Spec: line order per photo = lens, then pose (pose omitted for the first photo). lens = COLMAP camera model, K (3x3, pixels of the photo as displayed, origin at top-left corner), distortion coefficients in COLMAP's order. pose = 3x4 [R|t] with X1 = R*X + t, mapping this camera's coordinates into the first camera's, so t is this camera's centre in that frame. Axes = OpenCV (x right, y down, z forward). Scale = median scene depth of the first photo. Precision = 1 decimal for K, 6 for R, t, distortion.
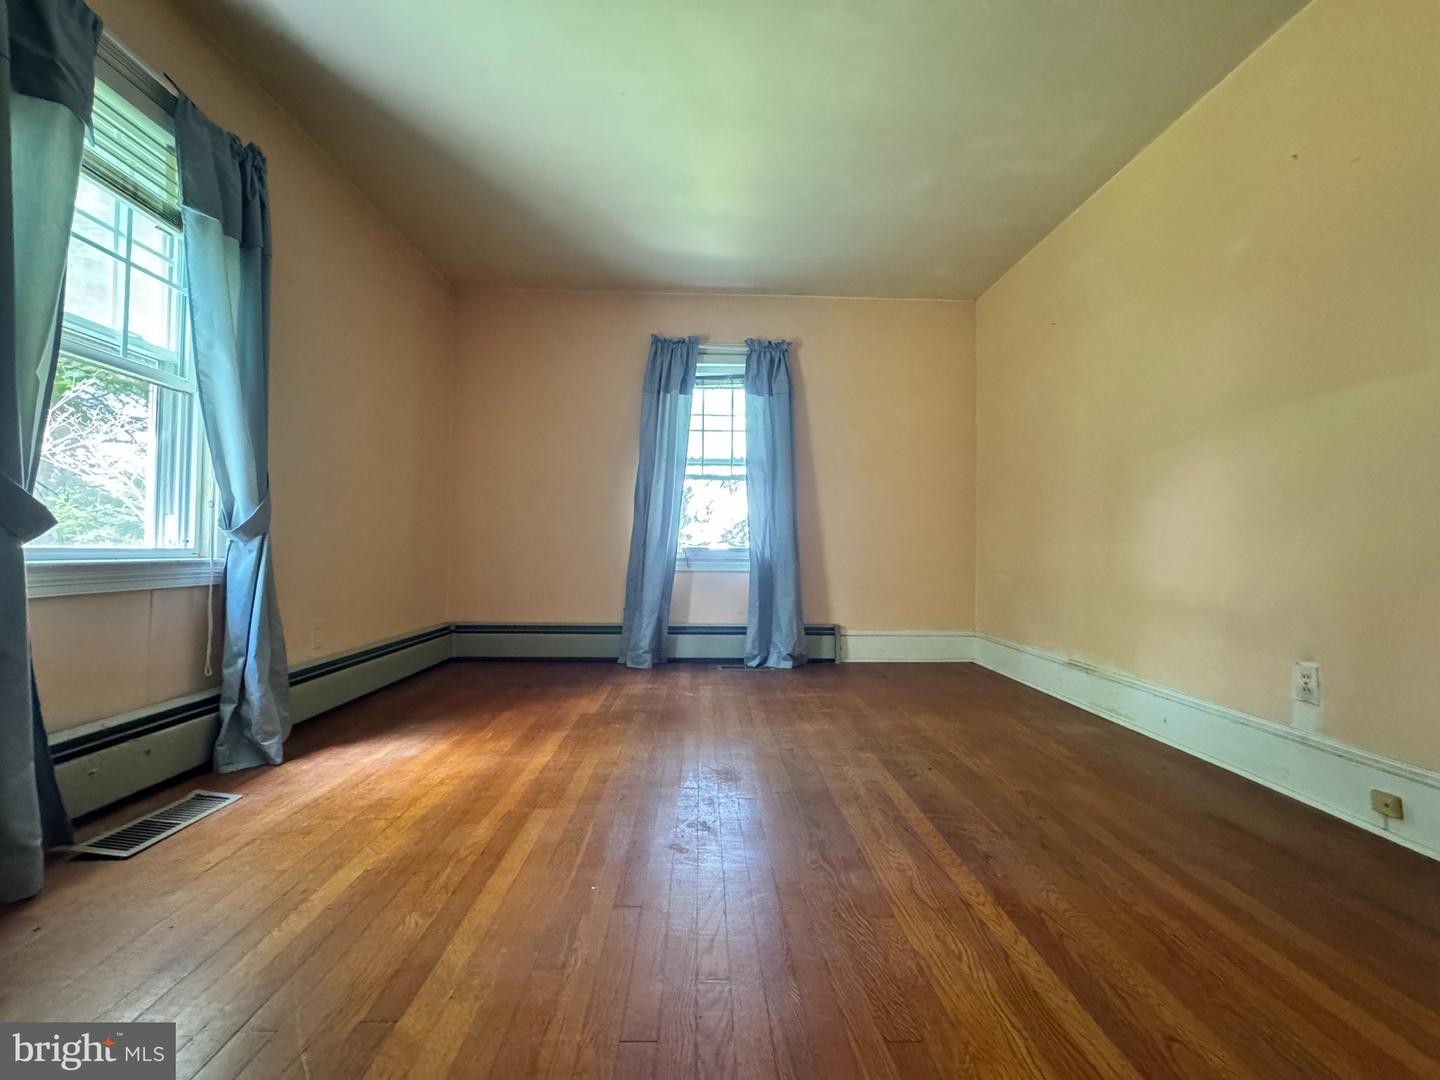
lens RADIAL K [[581.4, 0, 717.0], [0, 581.4, 541.6], [0, 0, 1]] dist [0.002008, 0.000762]
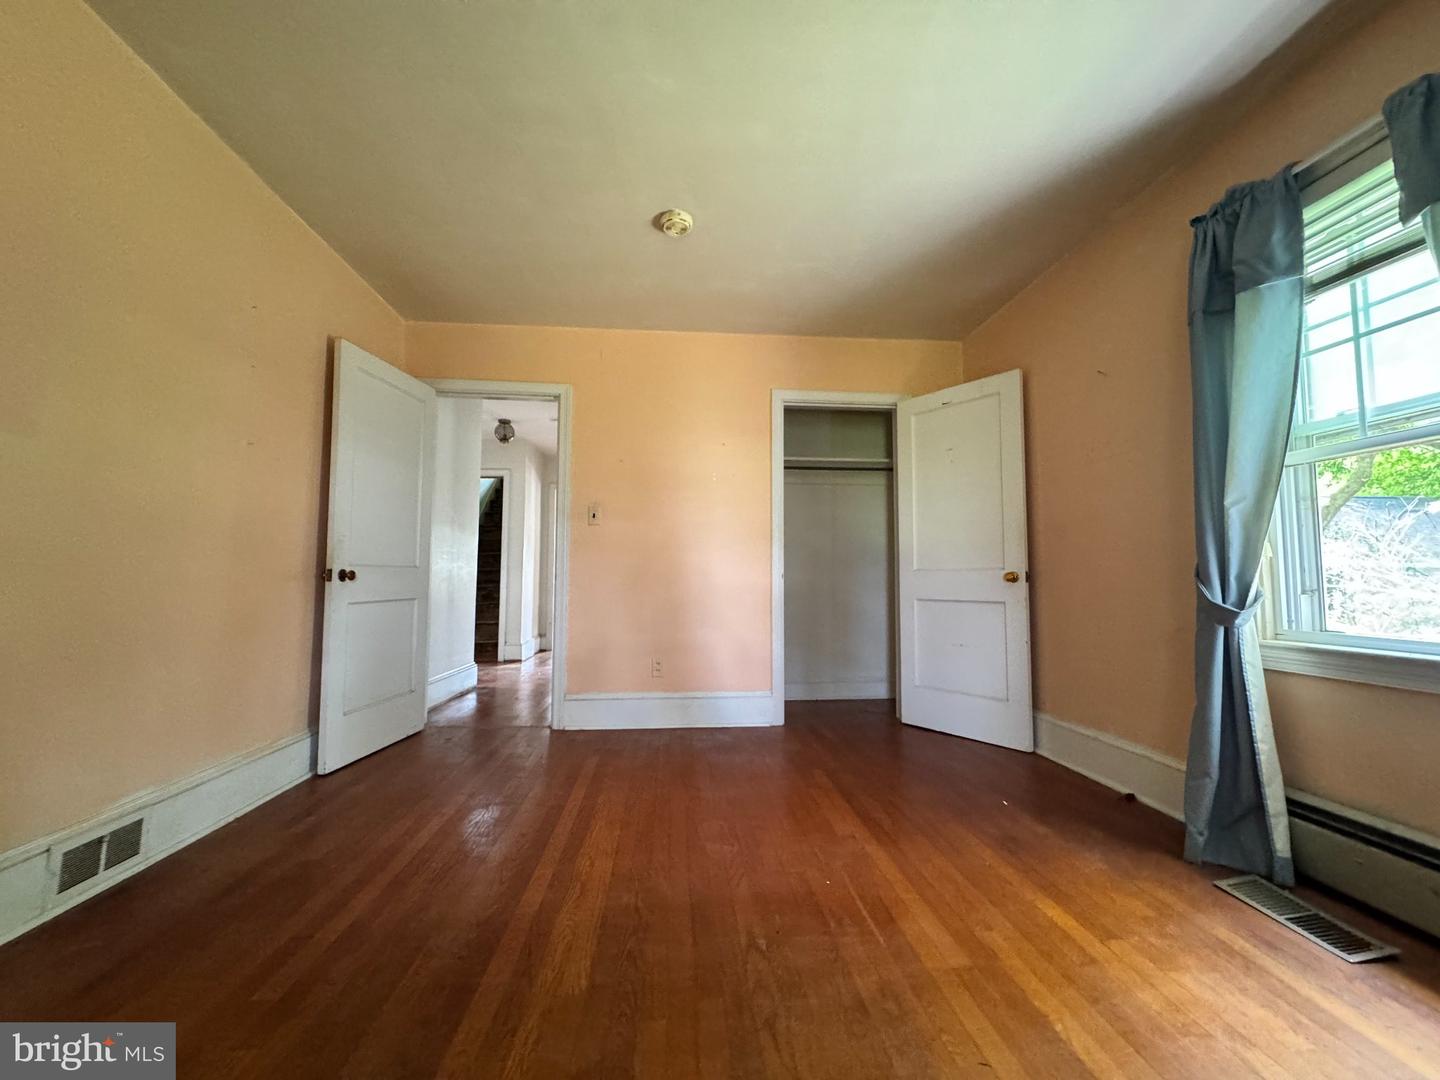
lens RADIAL K [[581.4, 0, 721.2], [0, 581.4, 538.8], [0, 0, 1]] dist [0.002008, 0.000762]
pose [[-0.998325, -0.020872, -0.053951, 0.090024], [-0.016267, 0.996297, -0.084425, -0.052054], [0.055513, -0.083406, -0.994968, 1.846208]]
